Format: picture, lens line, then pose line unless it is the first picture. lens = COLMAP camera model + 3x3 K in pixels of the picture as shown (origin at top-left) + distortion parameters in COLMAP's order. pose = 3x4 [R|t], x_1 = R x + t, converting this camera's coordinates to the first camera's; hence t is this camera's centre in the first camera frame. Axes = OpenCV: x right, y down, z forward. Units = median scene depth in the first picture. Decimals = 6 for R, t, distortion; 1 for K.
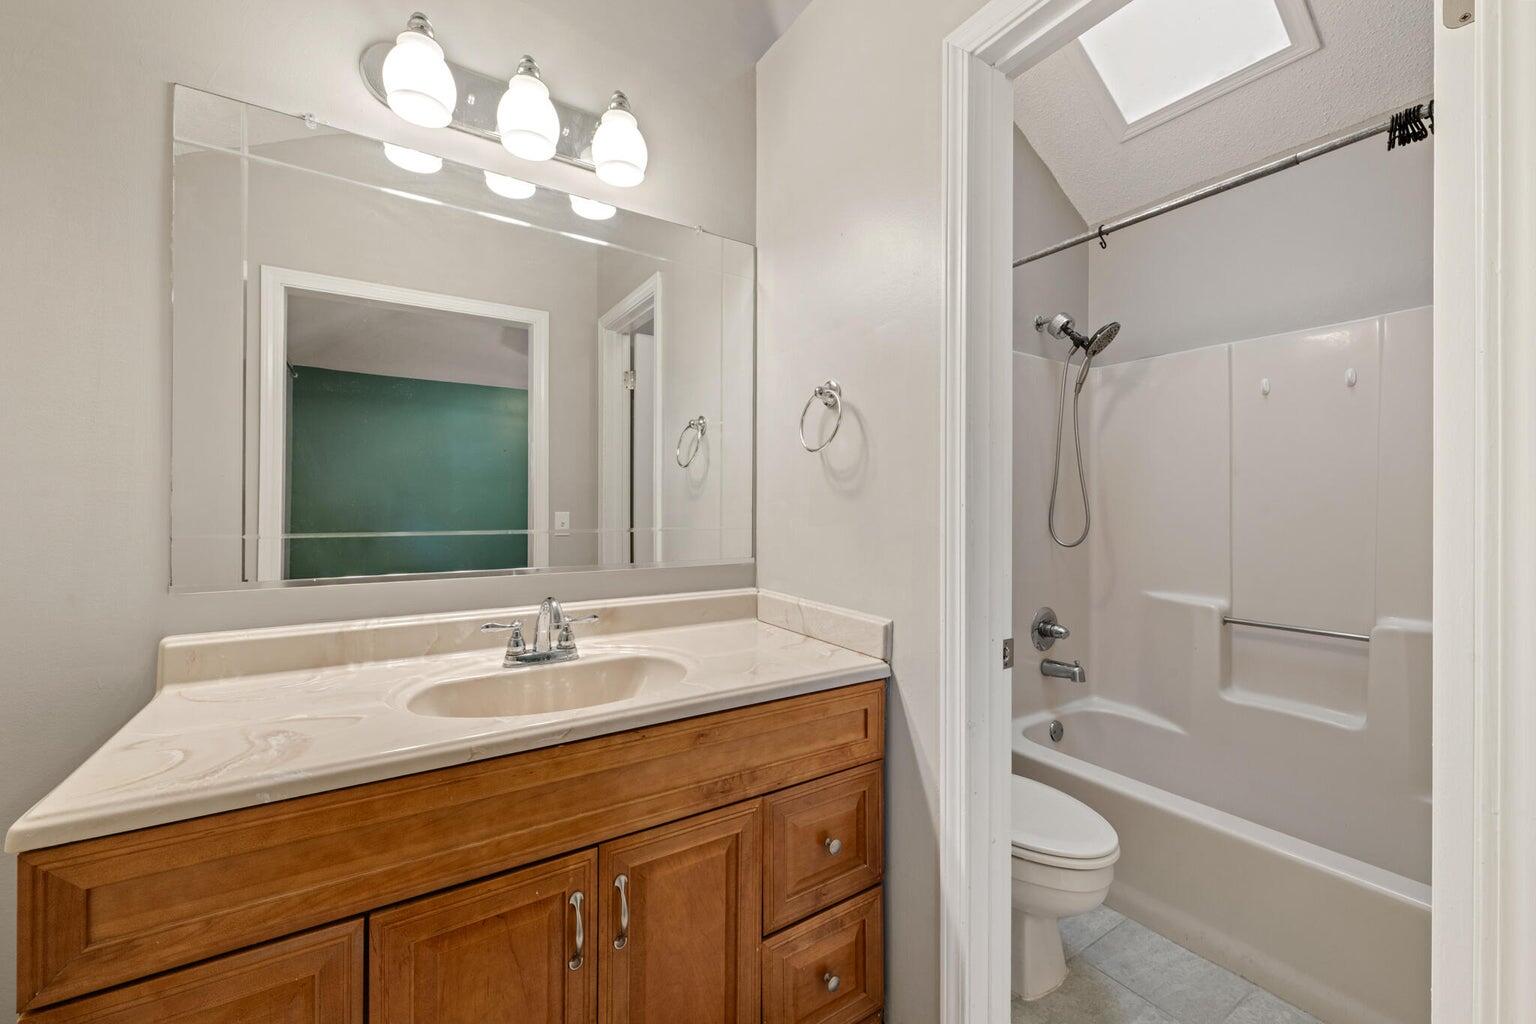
lens RADIAL K [[603.7, 0, 773.8], [0, 603.7, 512.0], [0, 0, 1]] dist [0.001521, -0.000268]
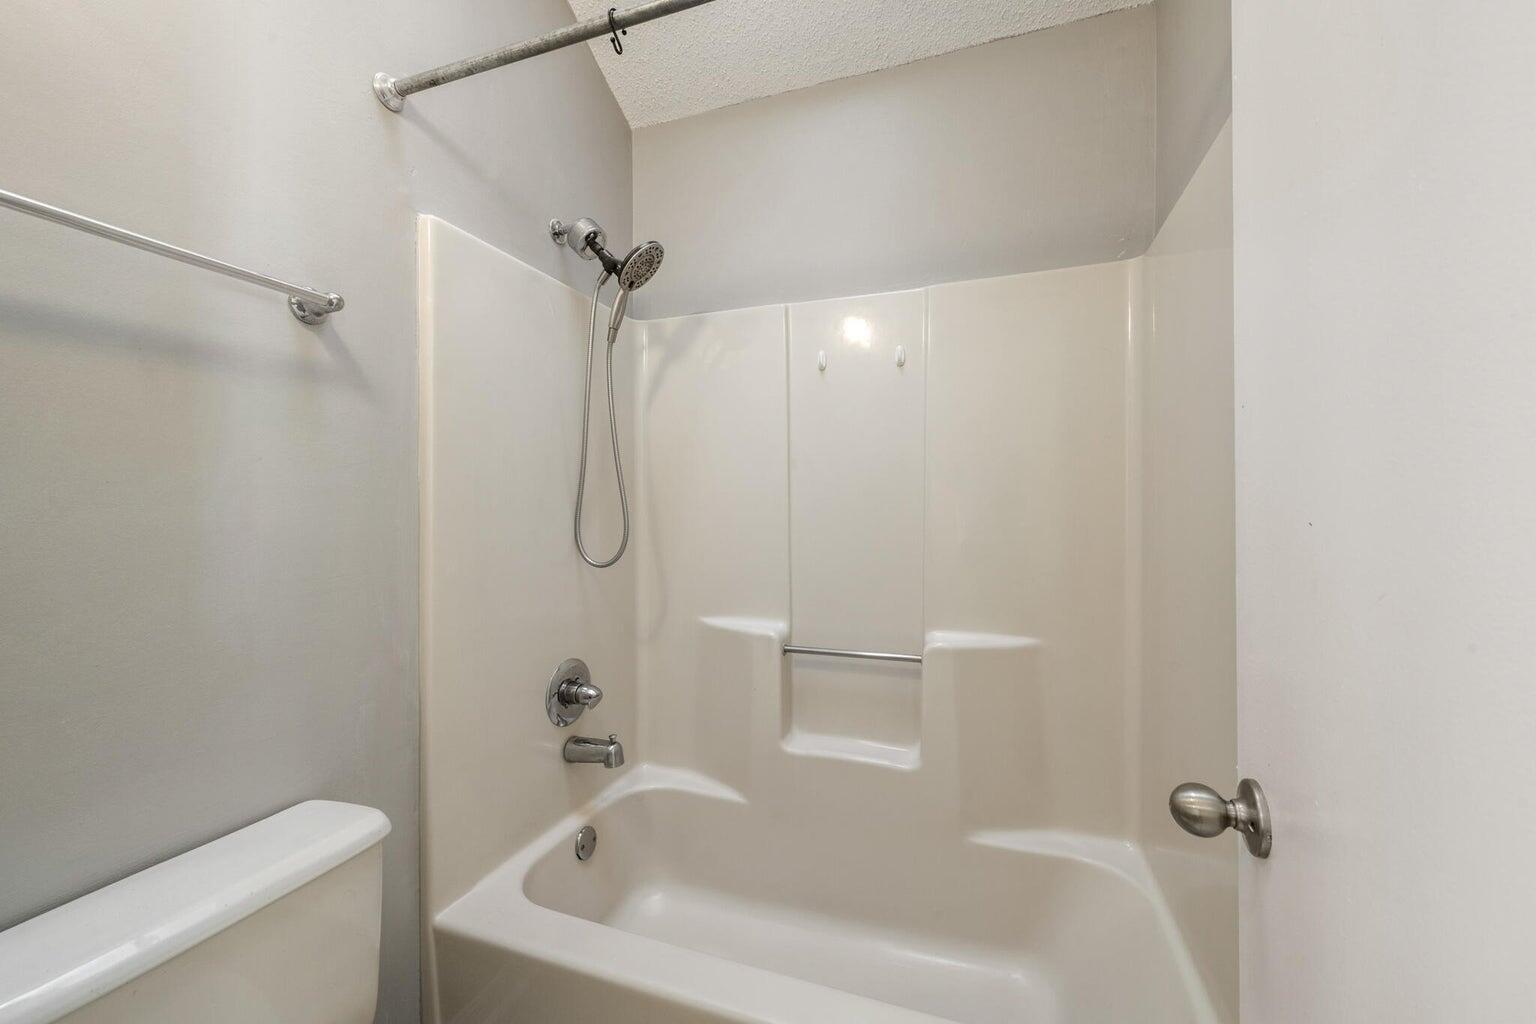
lens RADIAL K [[603.7, 0, 773.8], [0, 603.7, 512.0], [0, 0, 1]] dist [0.001521, -0.000268]
pose [[0.798977, -0.003800, 0.601350, 0.239589], [0.010384, 0.999918, -0.007479, 0.003126], [-0.601273, 0.012220, 0.798951, 0.346037]]
